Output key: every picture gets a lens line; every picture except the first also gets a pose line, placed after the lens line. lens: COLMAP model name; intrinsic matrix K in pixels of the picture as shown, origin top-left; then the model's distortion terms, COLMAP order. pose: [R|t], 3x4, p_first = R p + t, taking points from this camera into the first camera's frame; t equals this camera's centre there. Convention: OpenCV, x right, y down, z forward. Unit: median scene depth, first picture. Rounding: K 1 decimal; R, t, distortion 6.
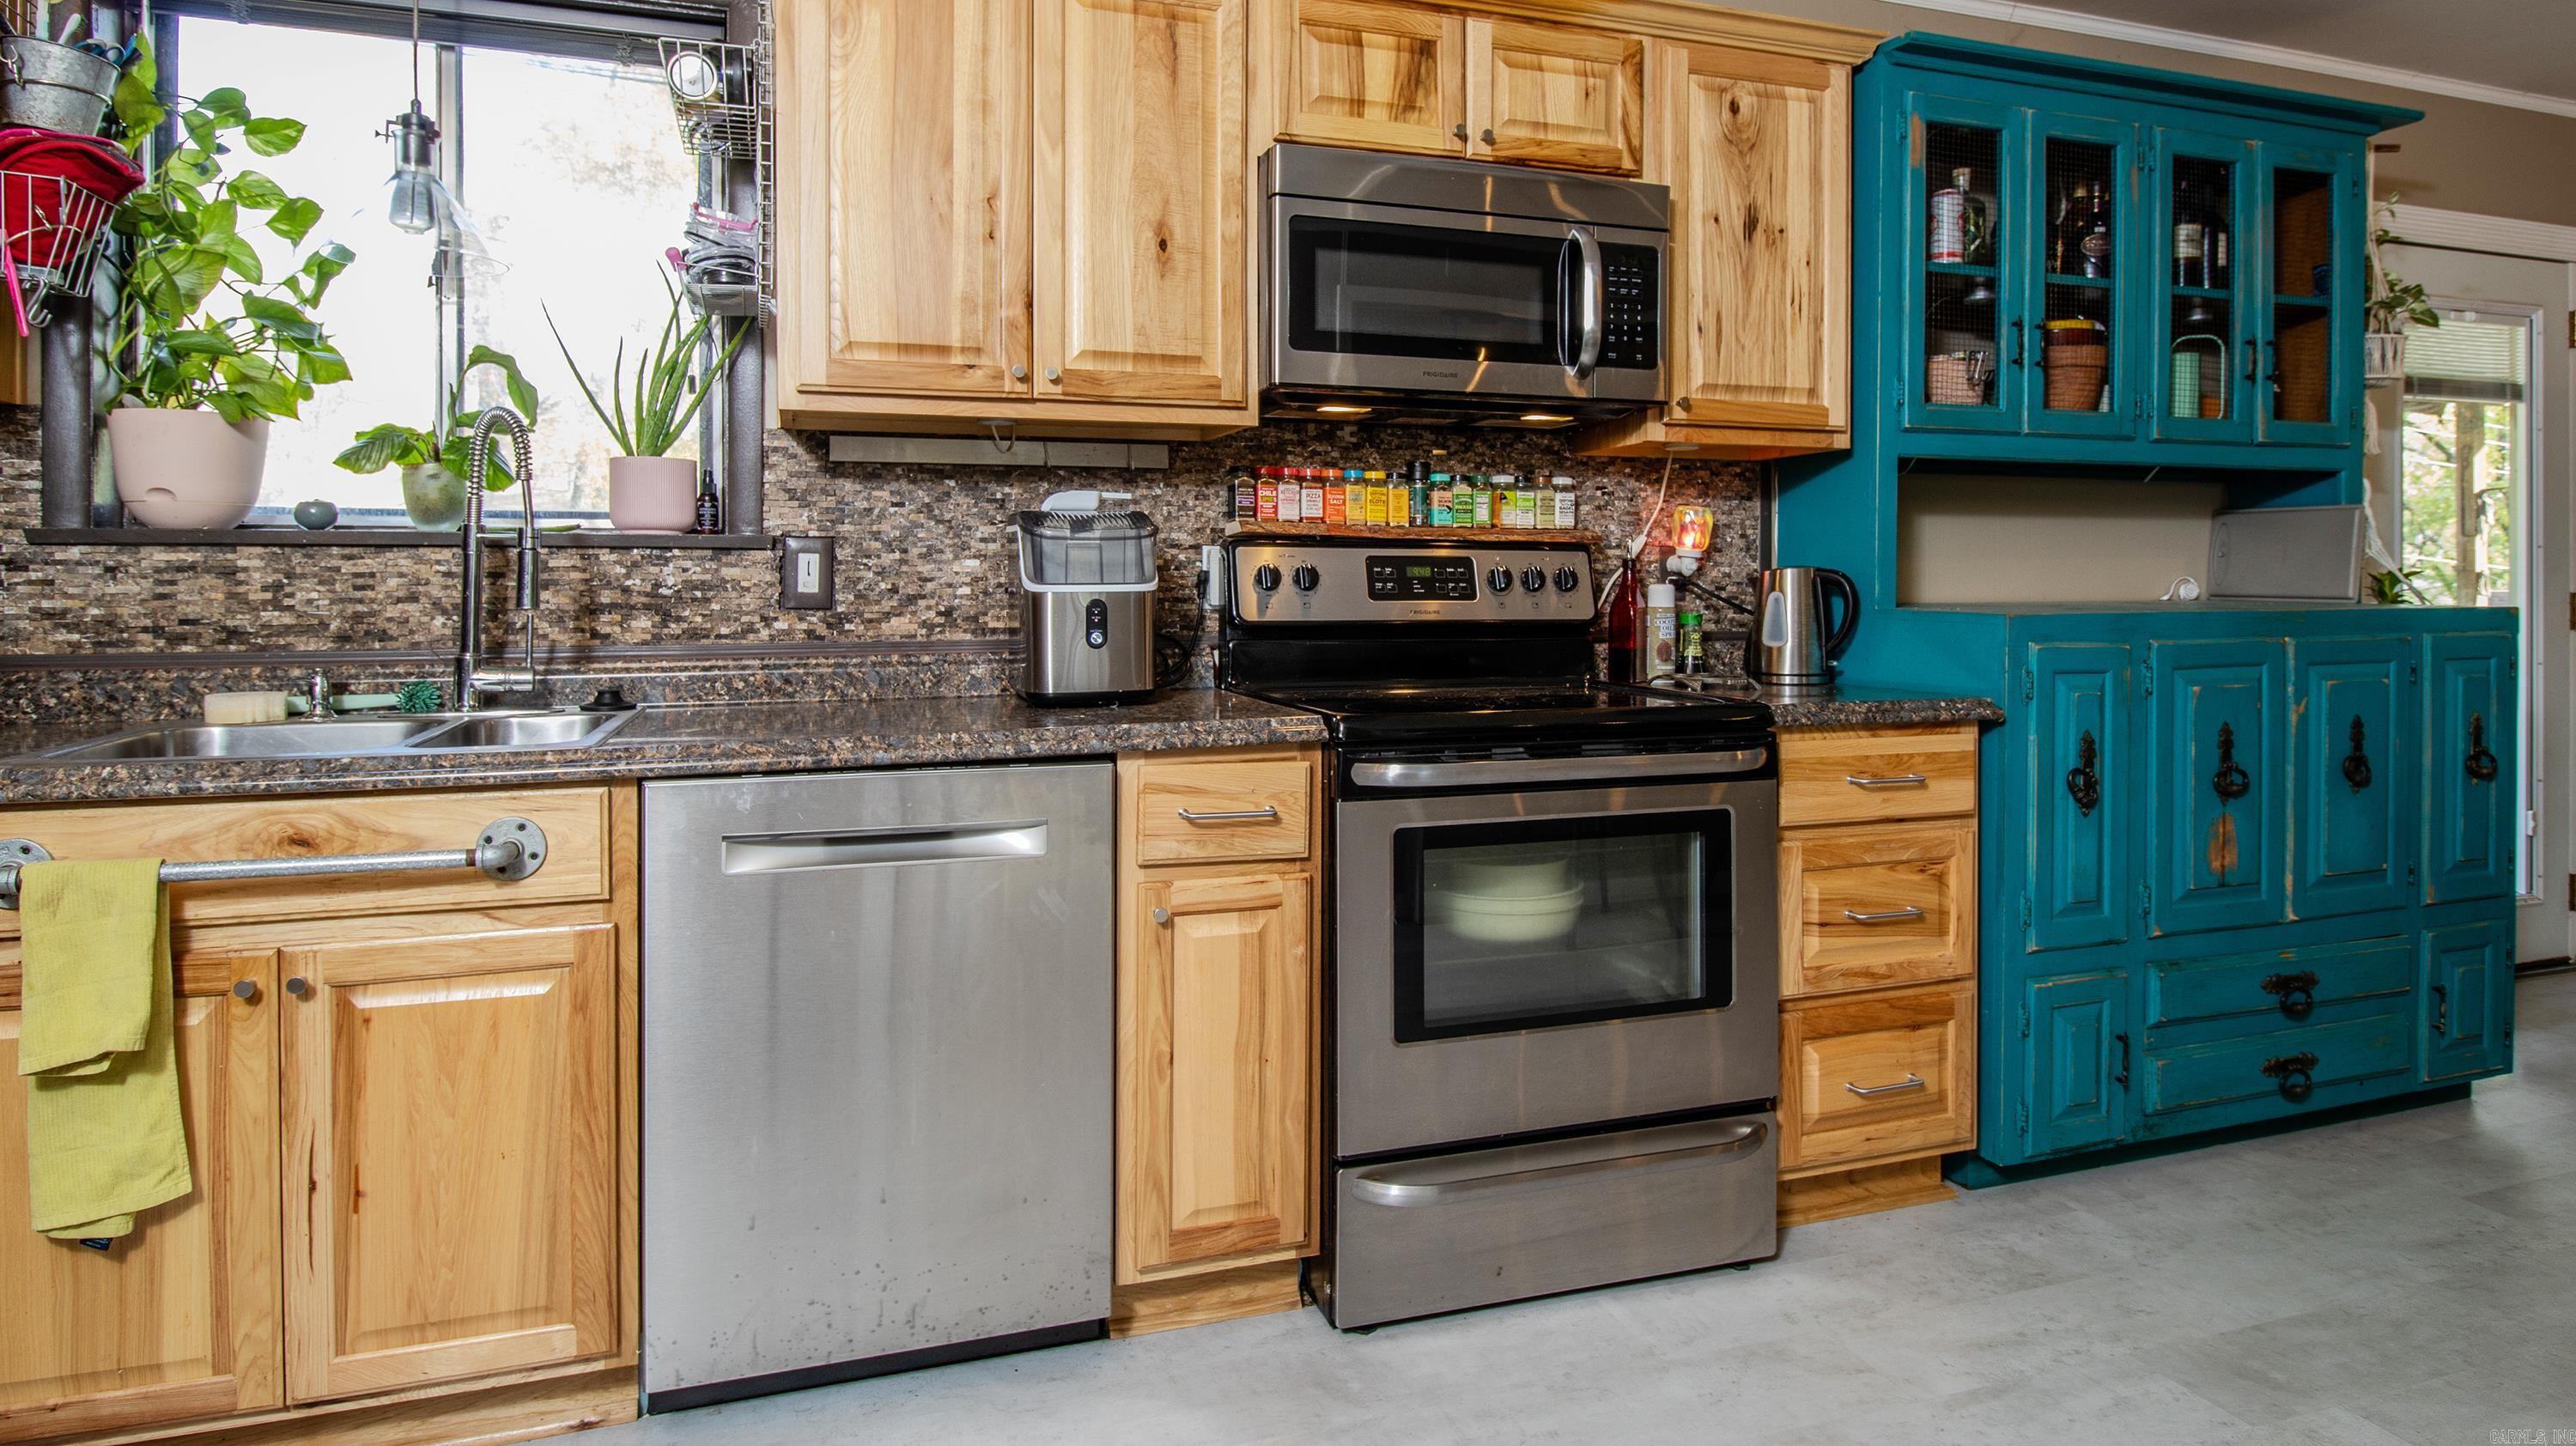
lens RADIAL K [[1431.8, 0, 1291.0], [0, 1431.8, 585.4], [0, 0, 1]] dist [0.003784, -0.008369]
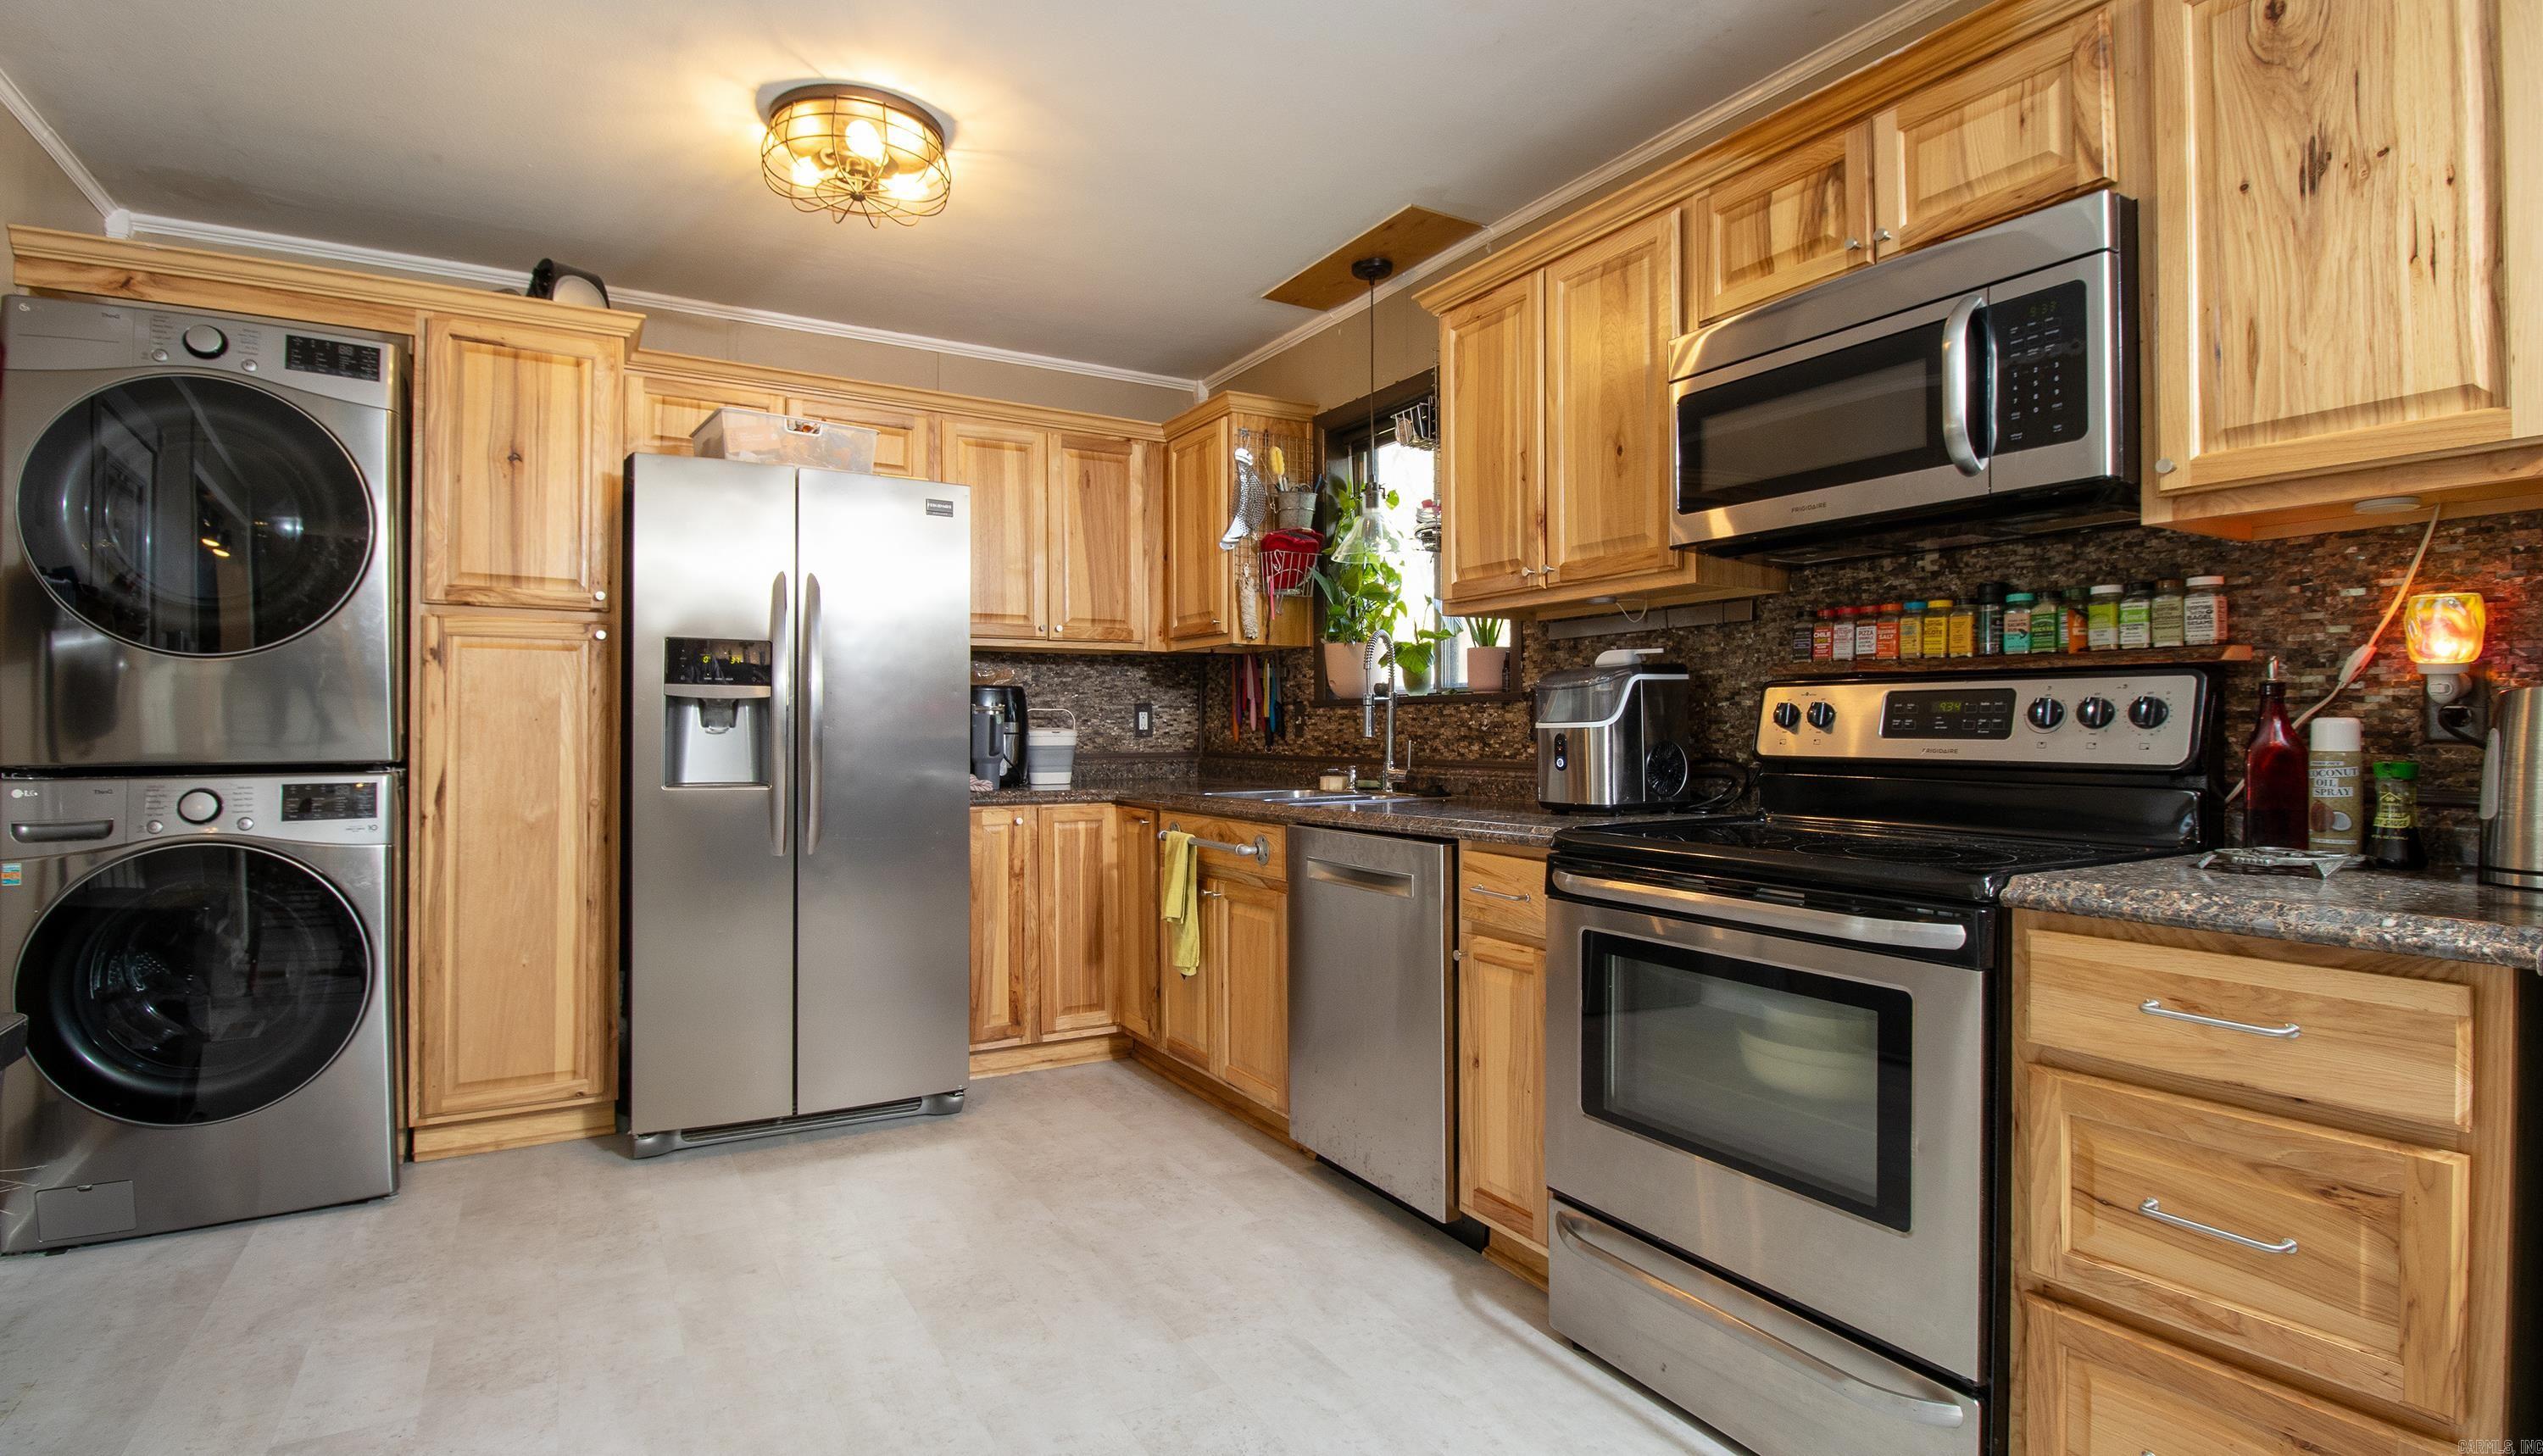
lens RADIAL K [[1190.4, 0, 1266.7], [0, 1190.4, 730.8], [0, 0, 1]] dist [-0.024535, -0.001293]
pose [[0.201144, 0.001095, -0.979561, 0.767523], [0.003625, 0.999992, 0.001863, 0.003200], [0.979555, -0.003926, 0.201139, 0.436224]]
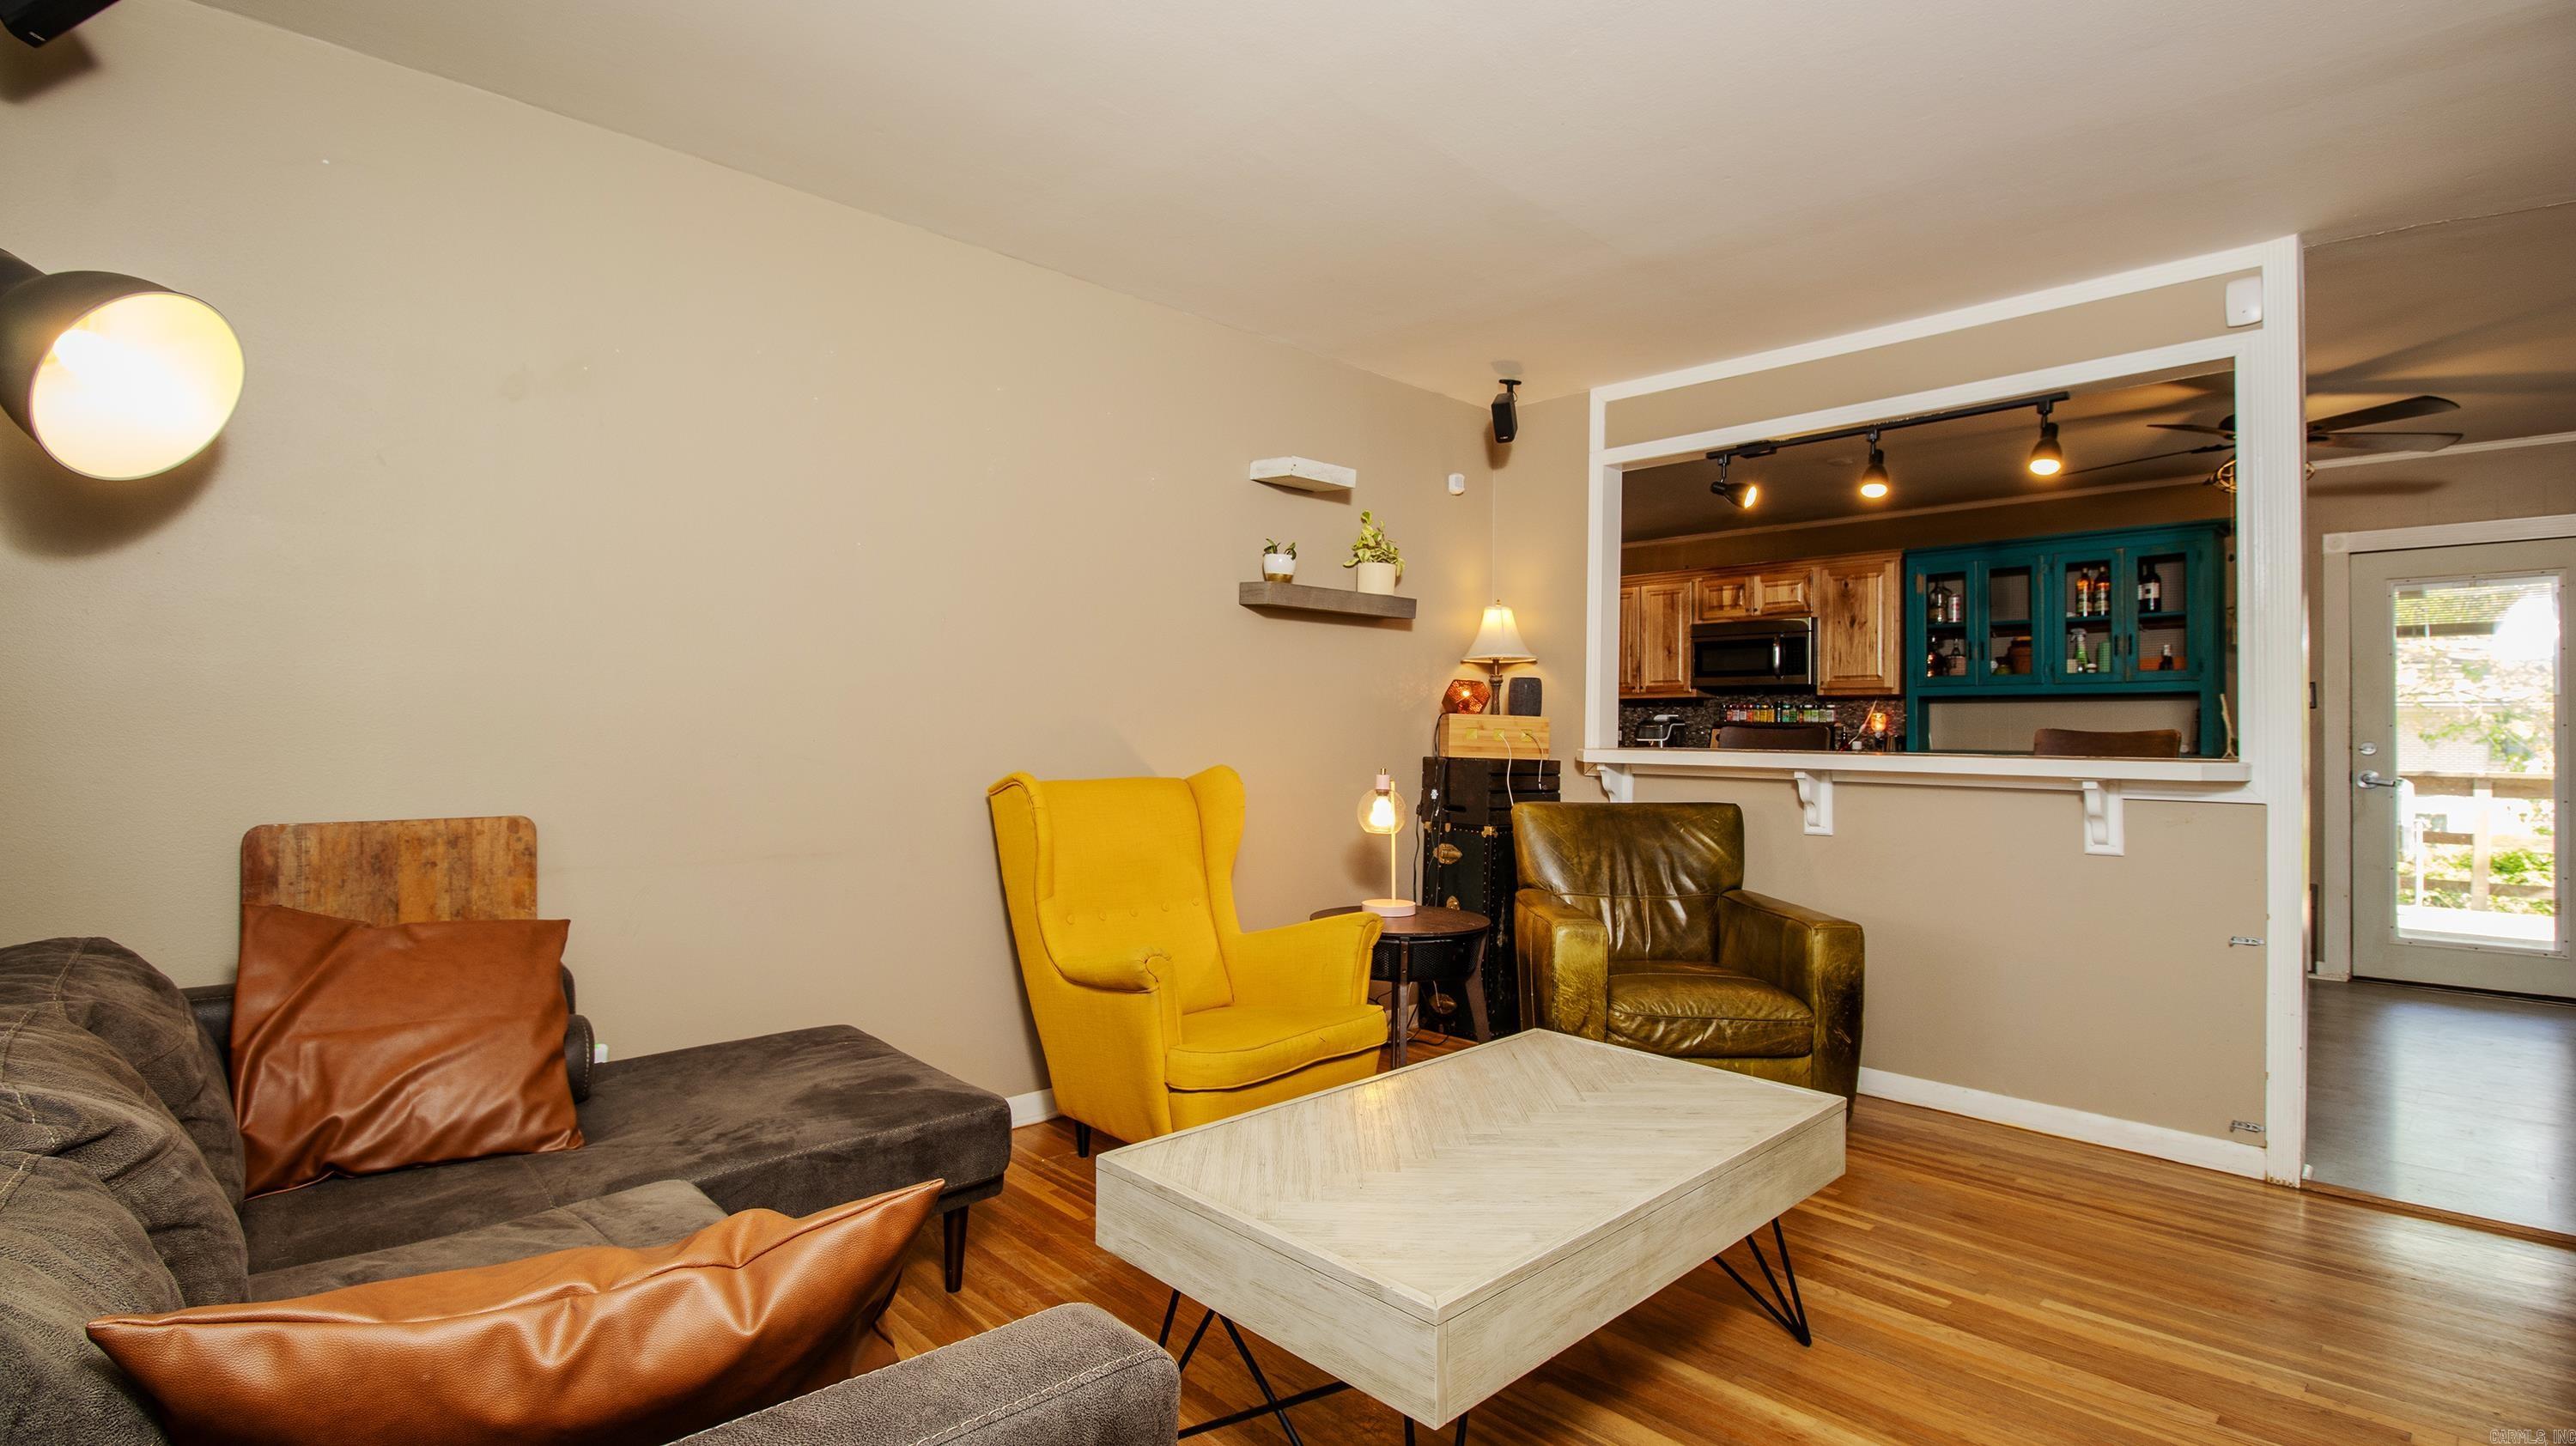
lens RADIAL K [[1198.3, 0, 1295.3], [0, 1198.3, 724.8], [0, 0, 1]] dist [-0.010642, -0.000713]
pose [[0.424241, -0.003316, -0.905543, 2.171157], [-0.007564, 0.999945, -0.007205, -0.008424], [0.905518, 0.009906, 0.424193, -1.166333]]
